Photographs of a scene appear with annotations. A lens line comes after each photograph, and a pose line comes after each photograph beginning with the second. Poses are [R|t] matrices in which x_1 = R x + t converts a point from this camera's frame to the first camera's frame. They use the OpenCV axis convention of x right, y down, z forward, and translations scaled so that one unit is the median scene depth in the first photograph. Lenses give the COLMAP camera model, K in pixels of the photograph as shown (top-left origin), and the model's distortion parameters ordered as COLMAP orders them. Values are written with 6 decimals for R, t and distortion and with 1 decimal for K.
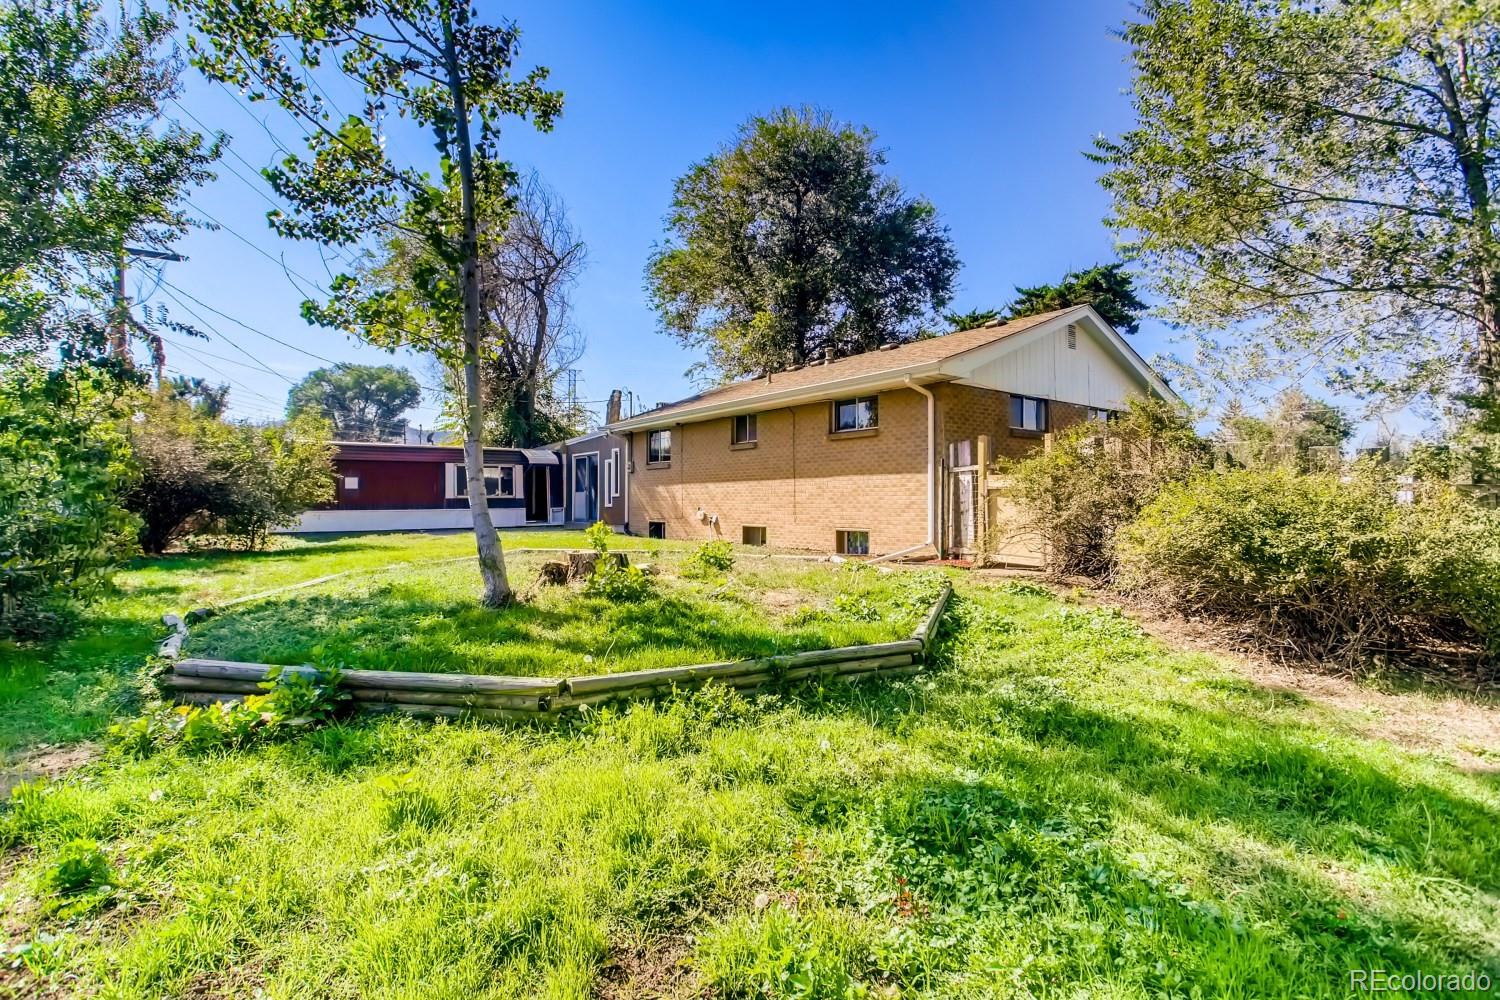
lens RADIAL K [[727.6, 0, 749.4], [0, 727.6, 485.6], [0, 0, 1]] dist [-0.001014, -0.000427]
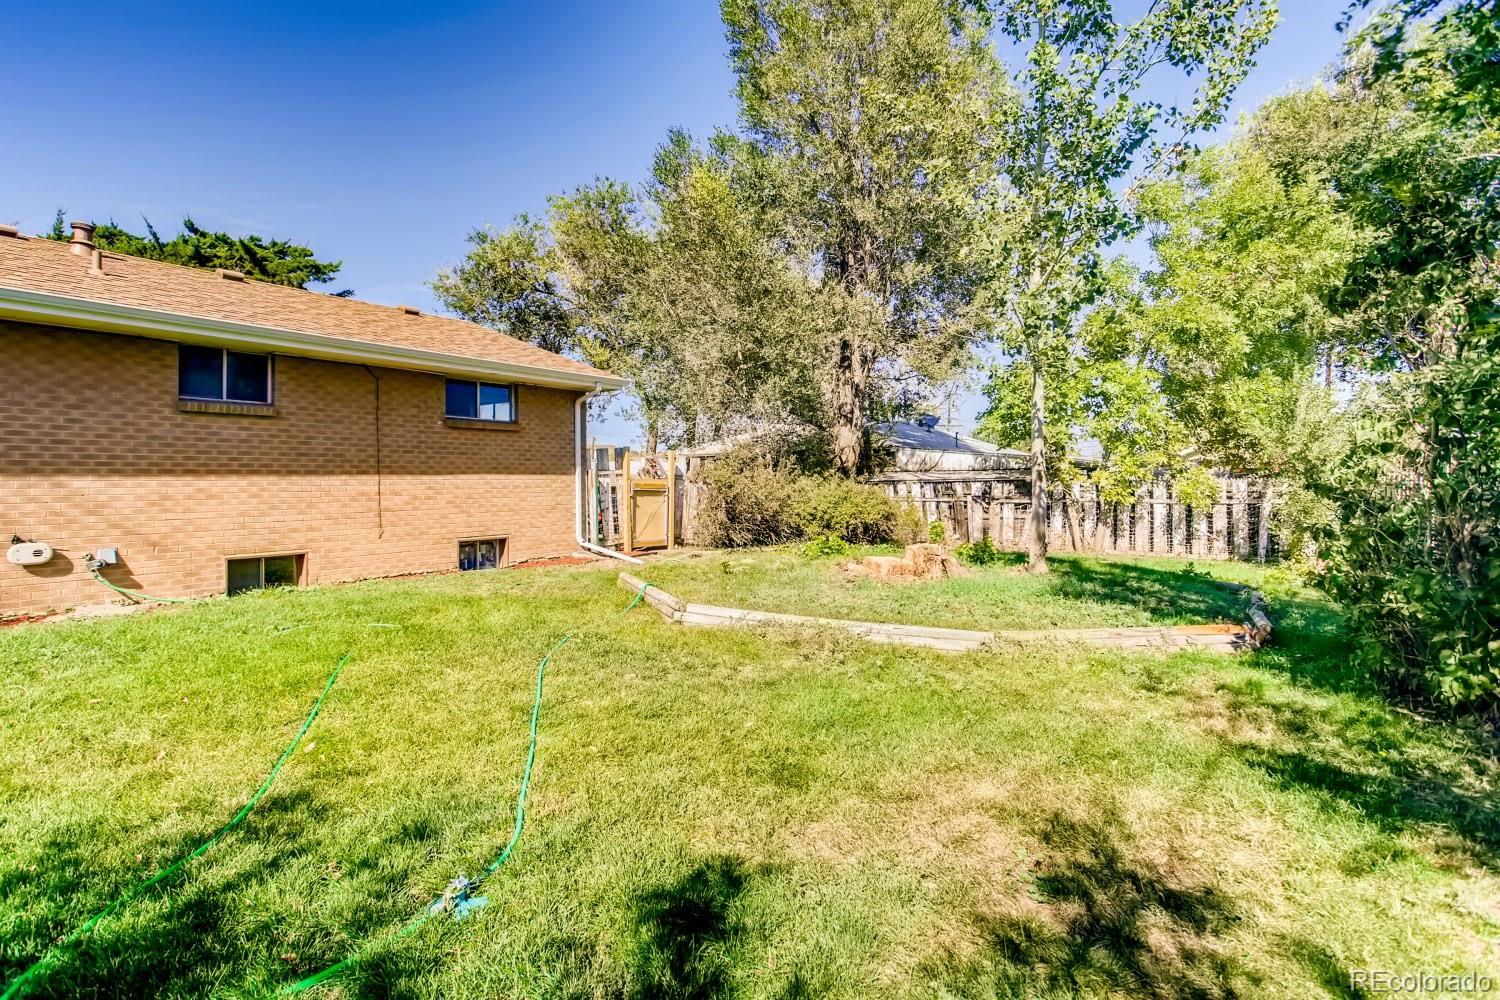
lens RADIAL K [[727.6, 0, 749.4], [0, 727.6, 485.6], [0, 0, 1]] dist [-0.001014, -0.000427]
pose [[-0.268127, -0.002151, 0.963381, -0.708643], [-0.009180, 0.999958, -0.000322, -0.002876], [-0.963340, -0.008930, -0.268136, 0.885998]]
